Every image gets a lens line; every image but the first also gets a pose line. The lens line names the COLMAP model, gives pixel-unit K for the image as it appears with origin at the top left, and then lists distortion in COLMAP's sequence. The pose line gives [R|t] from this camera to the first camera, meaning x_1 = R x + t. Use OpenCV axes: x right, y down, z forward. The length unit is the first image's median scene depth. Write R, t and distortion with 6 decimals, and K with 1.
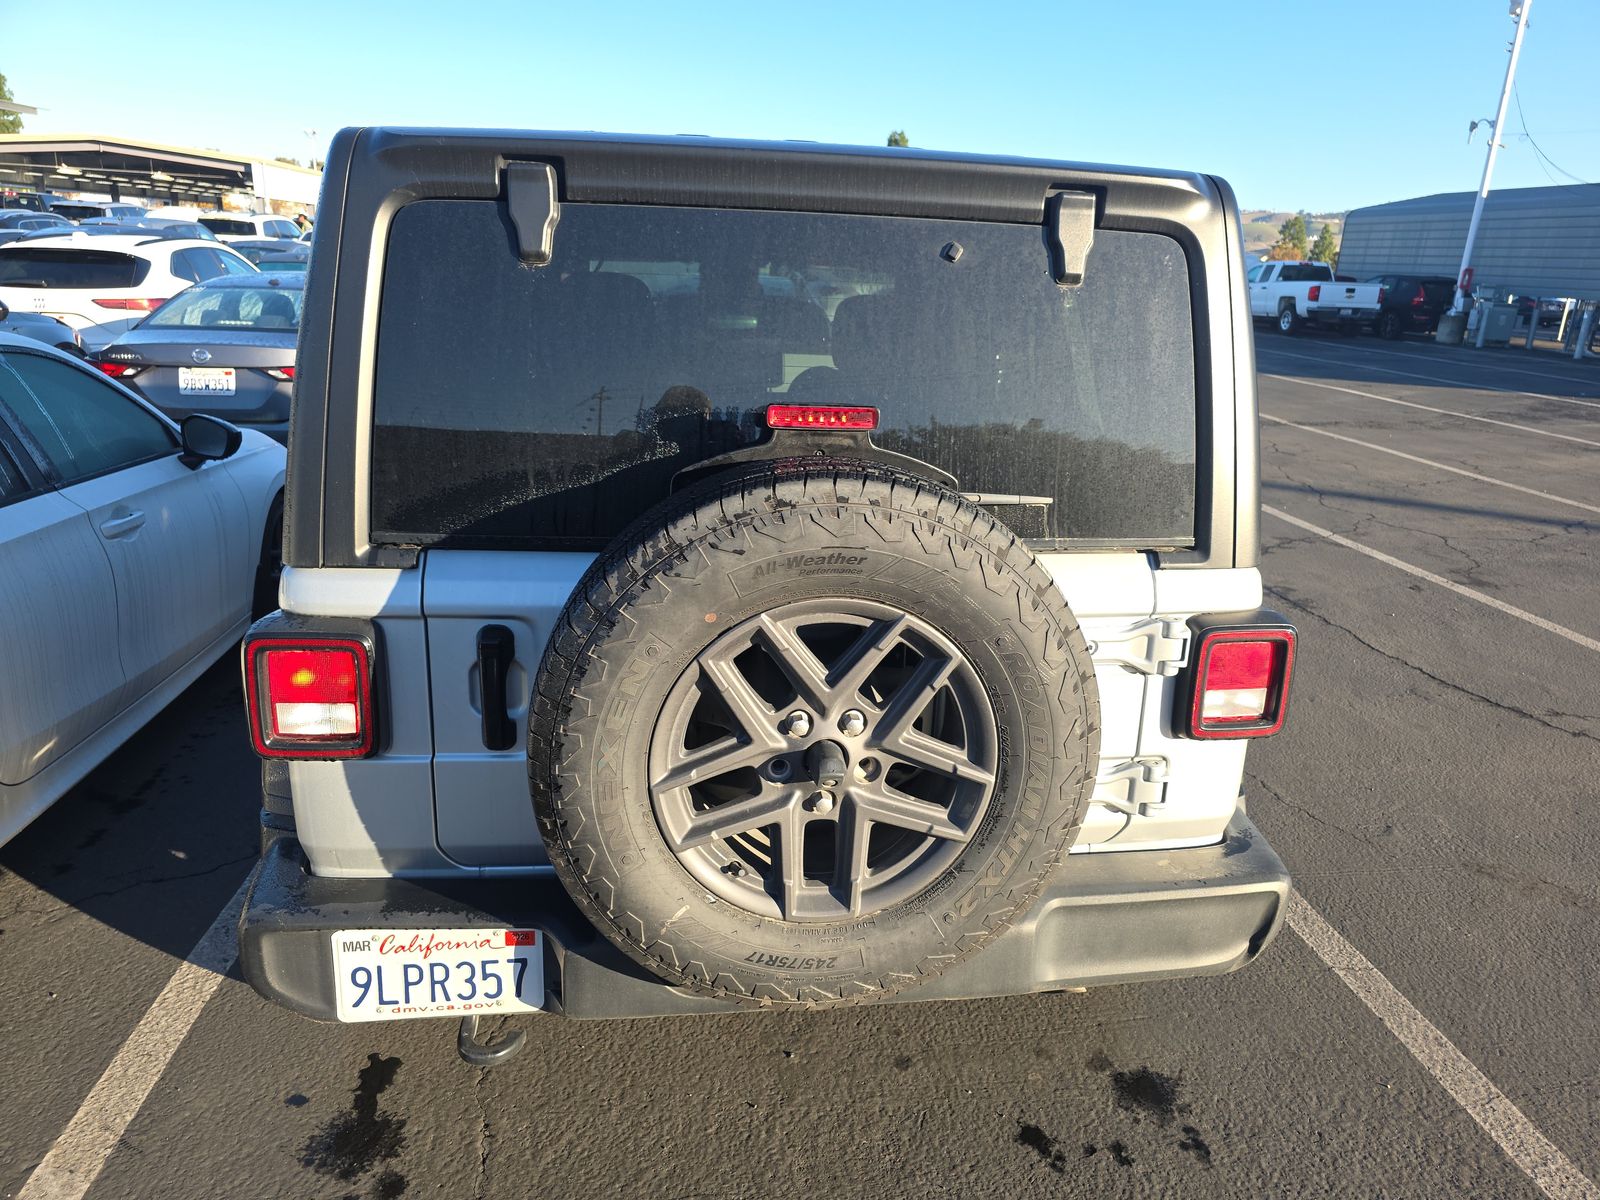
lens RADIAL K [[1087.0, 0, 807.1], [0, 1087.0, 589.0], [0, 0, 1]] dist [0.042228, -0.032943]
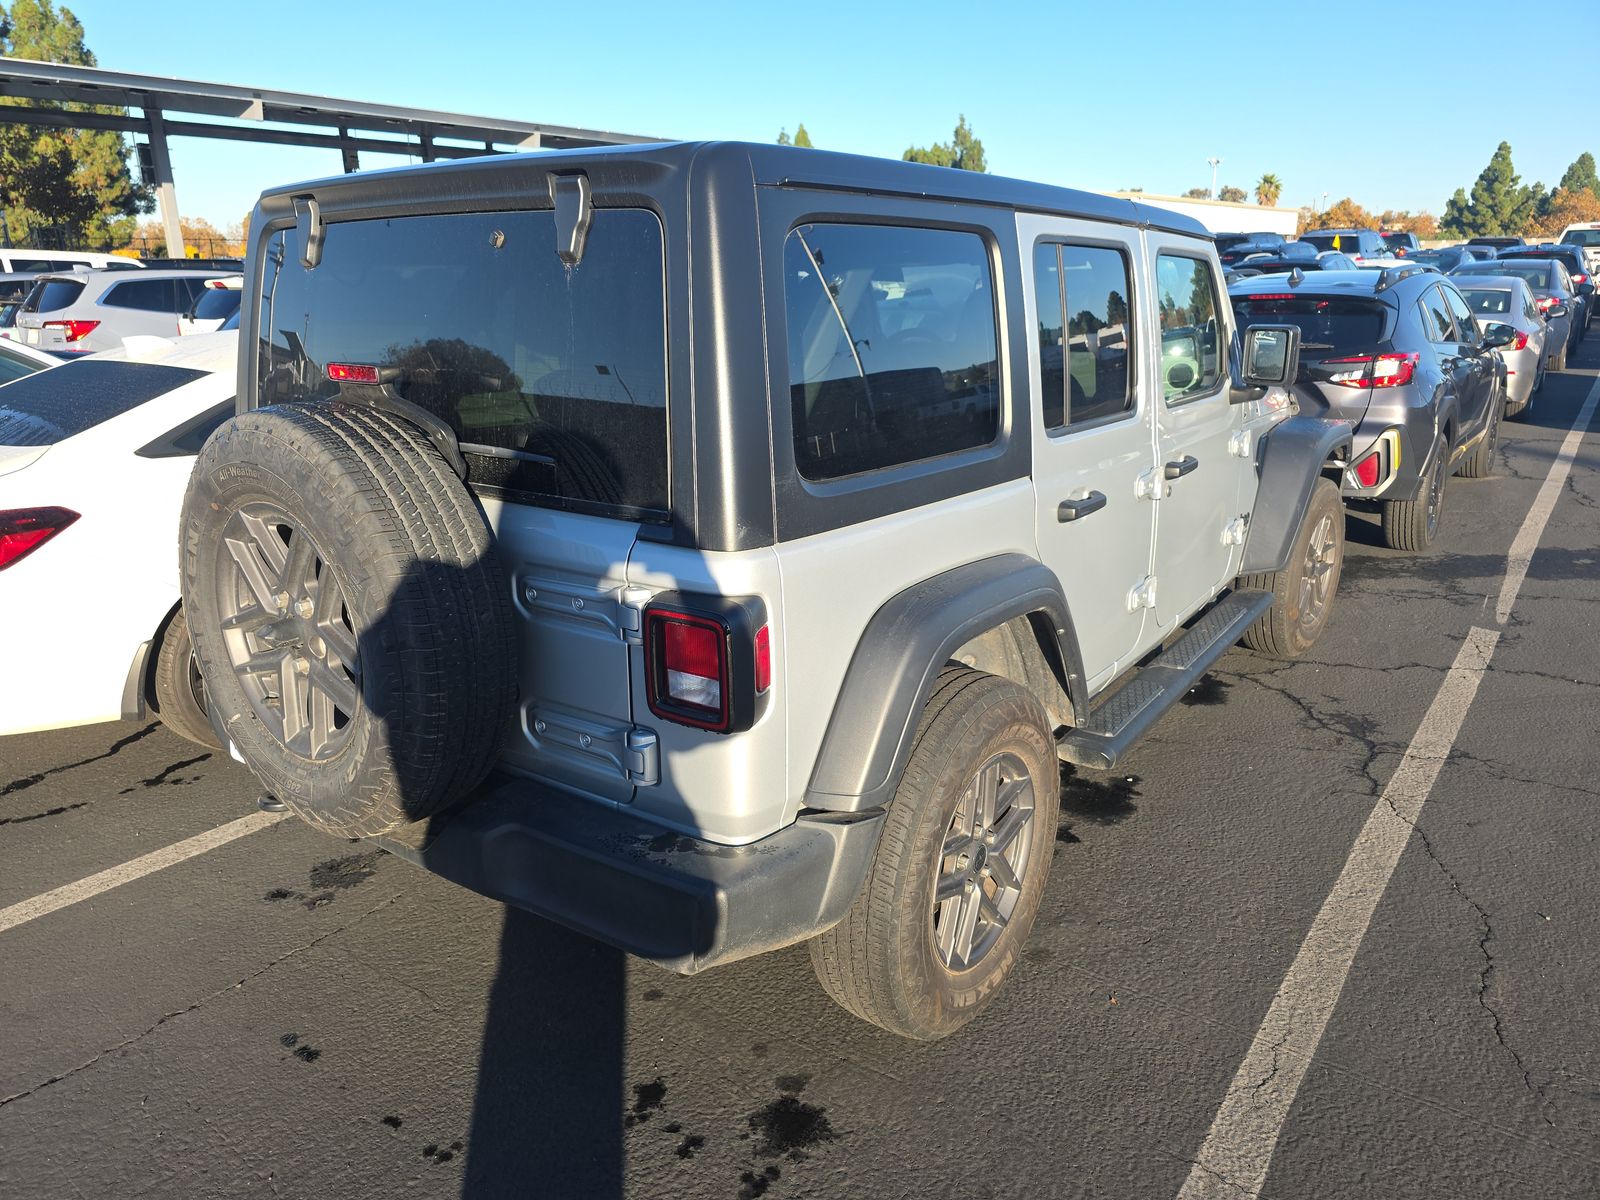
lens RADIAL K [[1100.6, 0, 790.3], [0, 1100.6, 595.6], [0, 0, 1]] dist [0.072642, -0.082540]
pose [[0.703816, 0.149439, -0.694487, 1.165586], [-0.163978, 0.985398, 0.045856, -0.021743], [0.691198, 0.081606, 0.718043, 0.397437]]
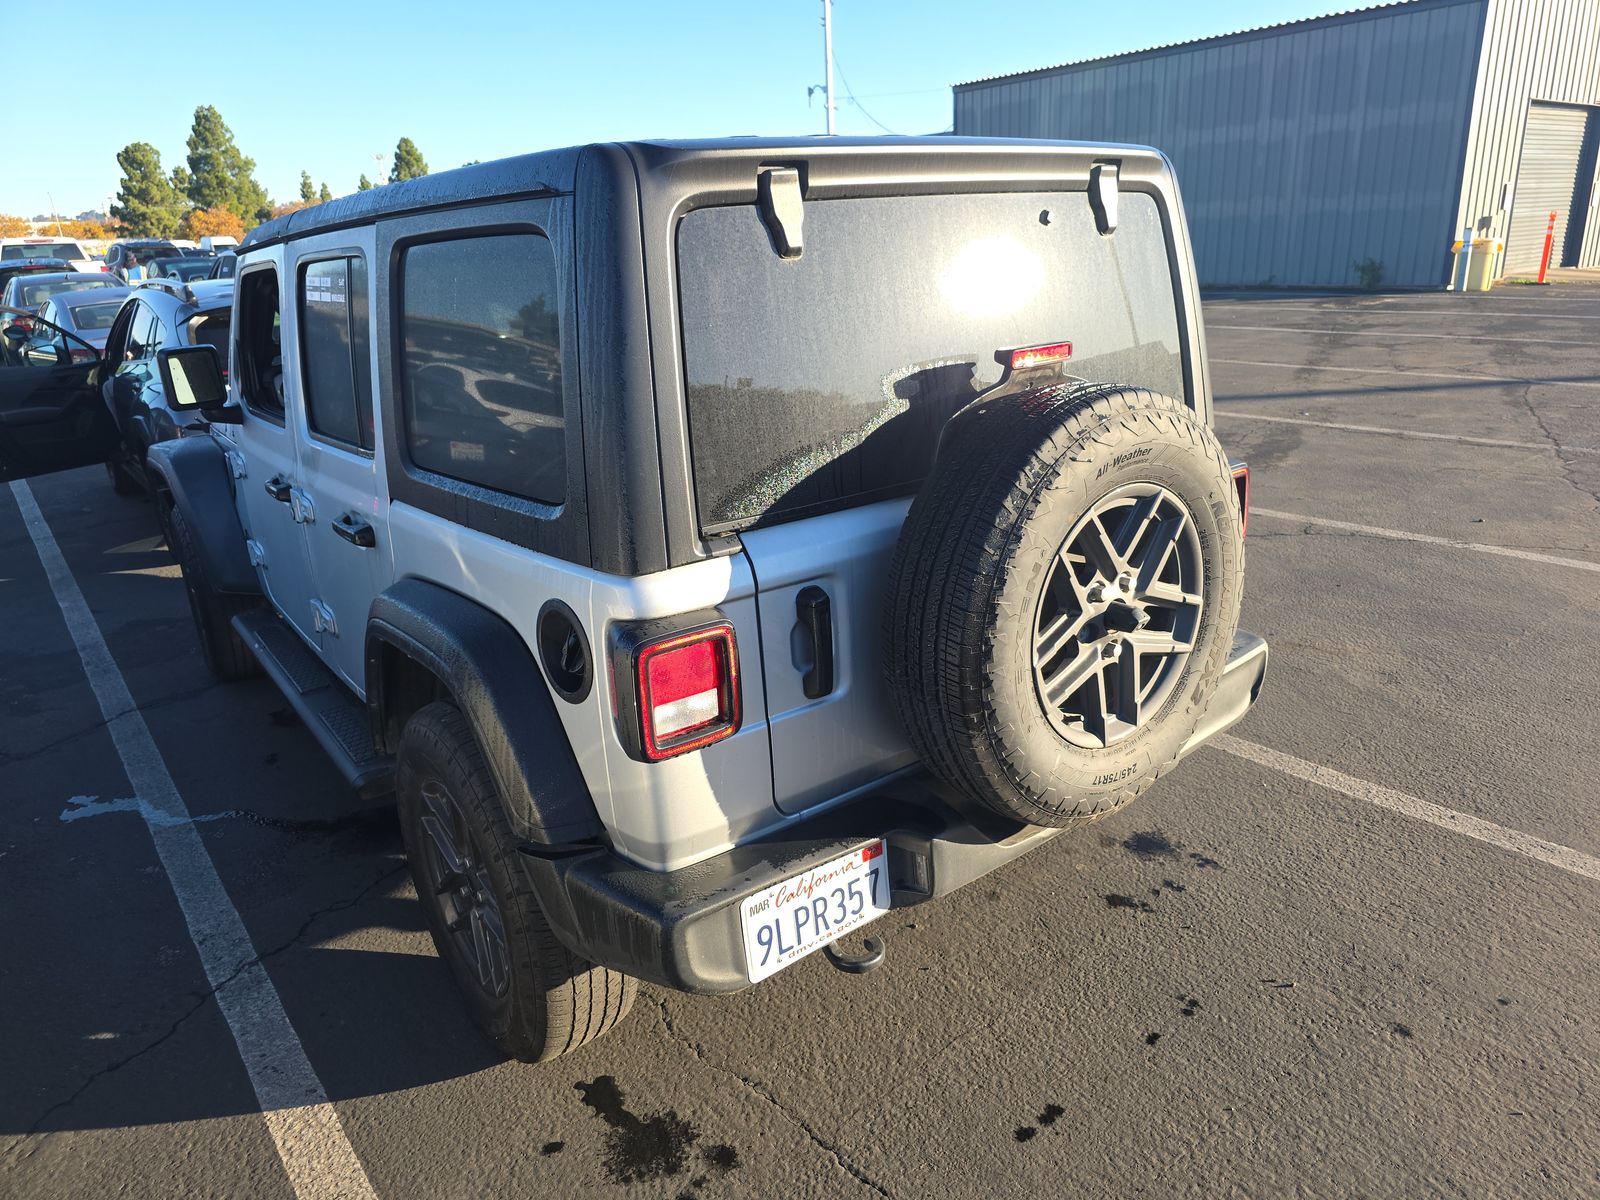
lens RADIAL K [[1100.6, 0, 790.3], [0, 1100.6, 595.6], [0, 0, 1]] dist [0.072642, -0.082540]
pose [[0.852064, -0.236496, 0.466966, -0.809743], [0.226917, 0.970816, 0.077621, -0.048574], [-0.471695, 0.039824, 0.880862, 0.016835]]
